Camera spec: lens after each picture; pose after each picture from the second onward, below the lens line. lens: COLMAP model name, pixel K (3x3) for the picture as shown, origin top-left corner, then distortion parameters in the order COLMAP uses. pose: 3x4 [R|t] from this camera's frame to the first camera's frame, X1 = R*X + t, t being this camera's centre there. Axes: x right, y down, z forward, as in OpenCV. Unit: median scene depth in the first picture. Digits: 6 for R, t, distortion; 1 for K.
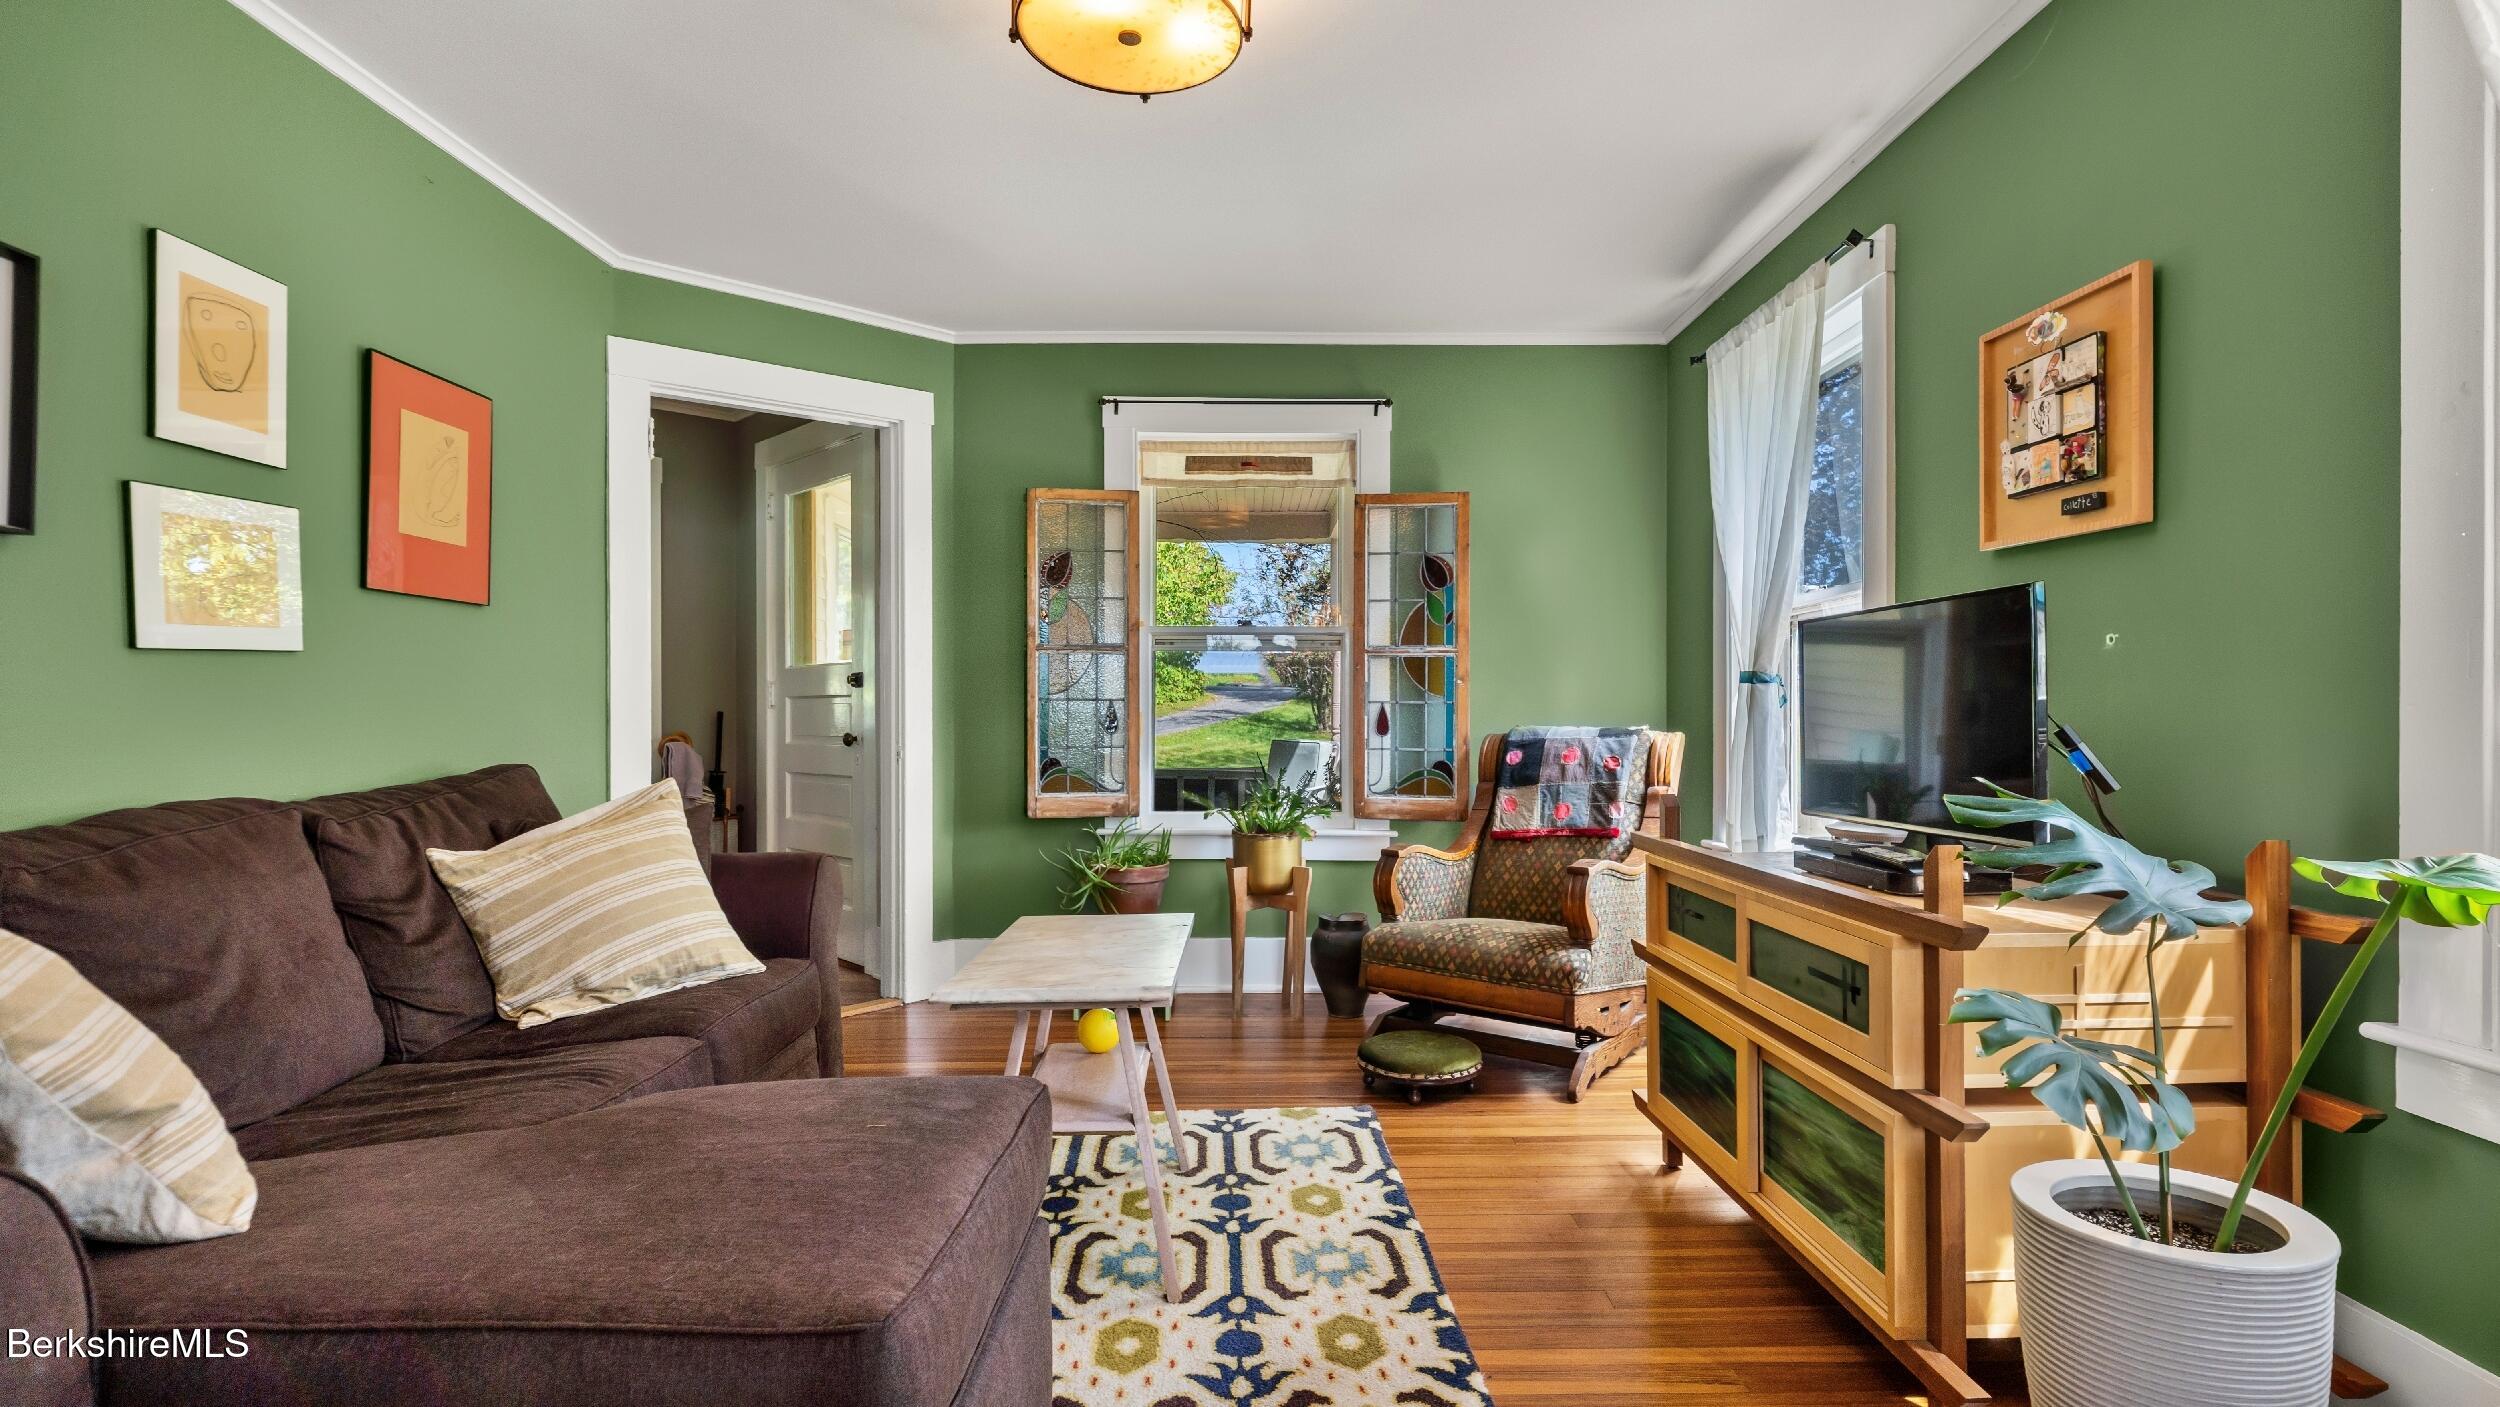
lens RADIAL K [[1182.6, 0, 1252.8], [0, 1182.6, 713.2], [0, 0, 1]] dist [-0.005008, -0.000621]
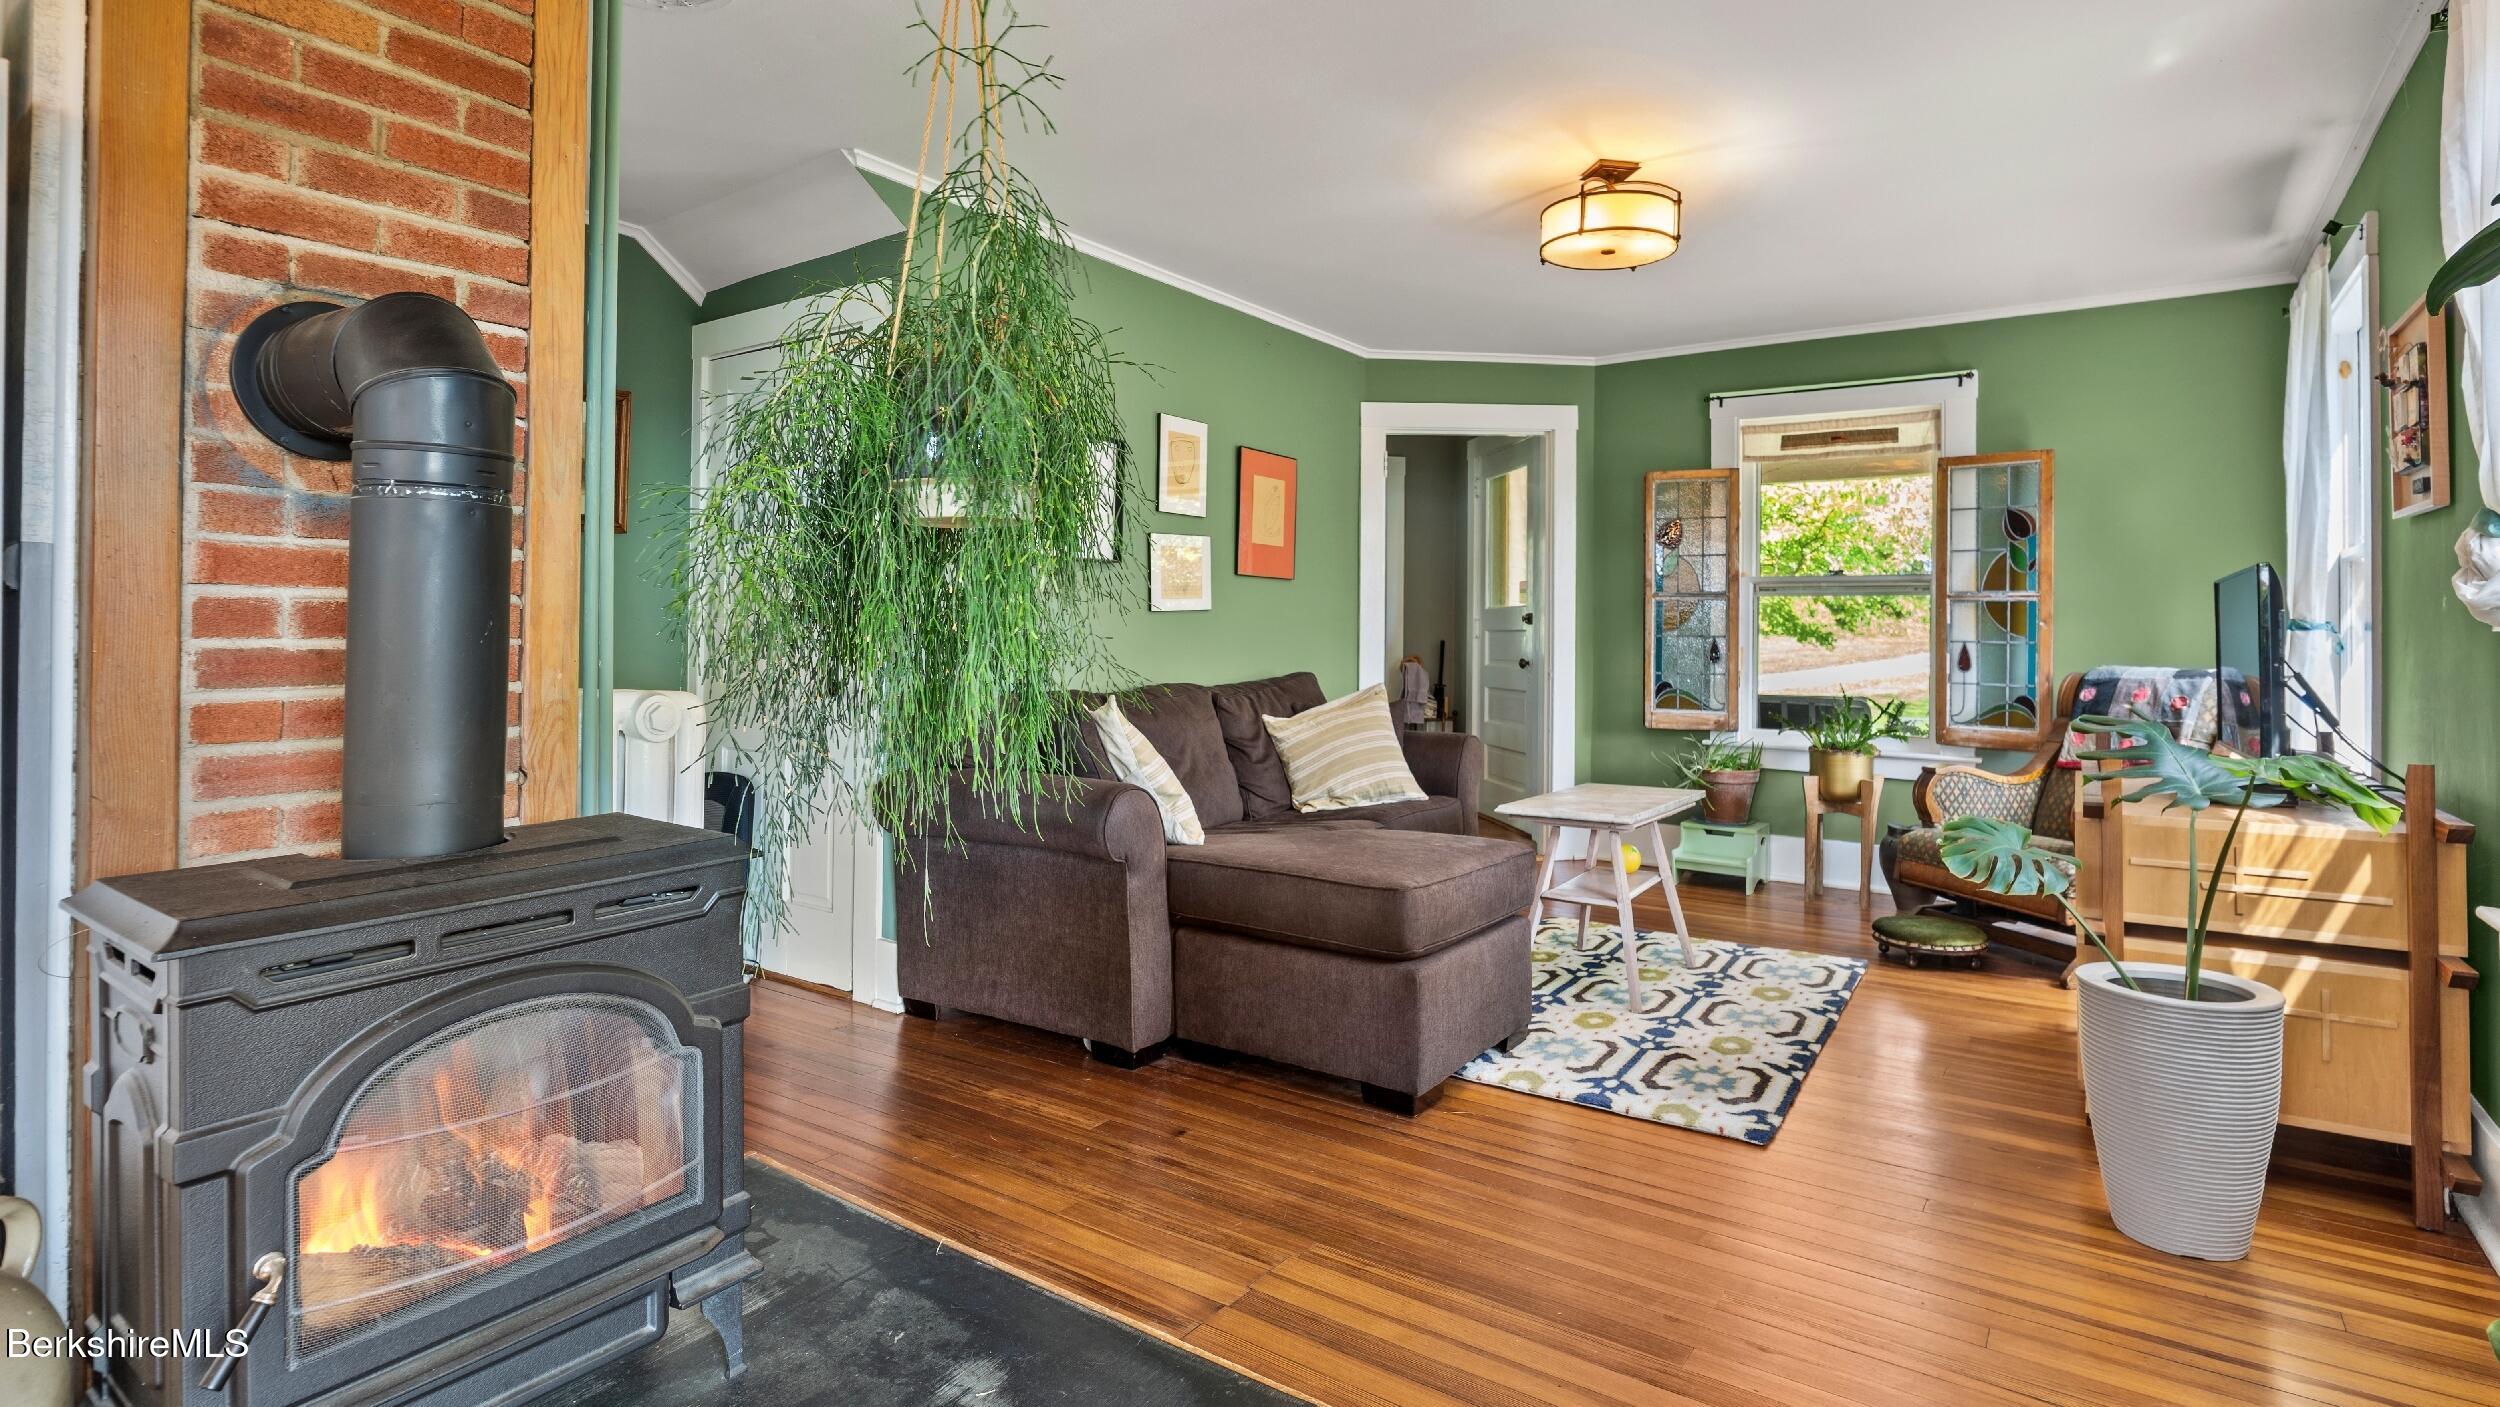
lens RADIAL K [[1081.7, 0, 1246.1], [0, 1081.7, 696.5], [0, 0, 1]] dist [-0.001414, -0.000203]
pose [[0.809634, 0.042812, -0.585372, 0.187798], [-0.012916, 0.998394, 0.055155, -0.005946], [0.586793, -0.037095, 0.808887, -0.267661]]
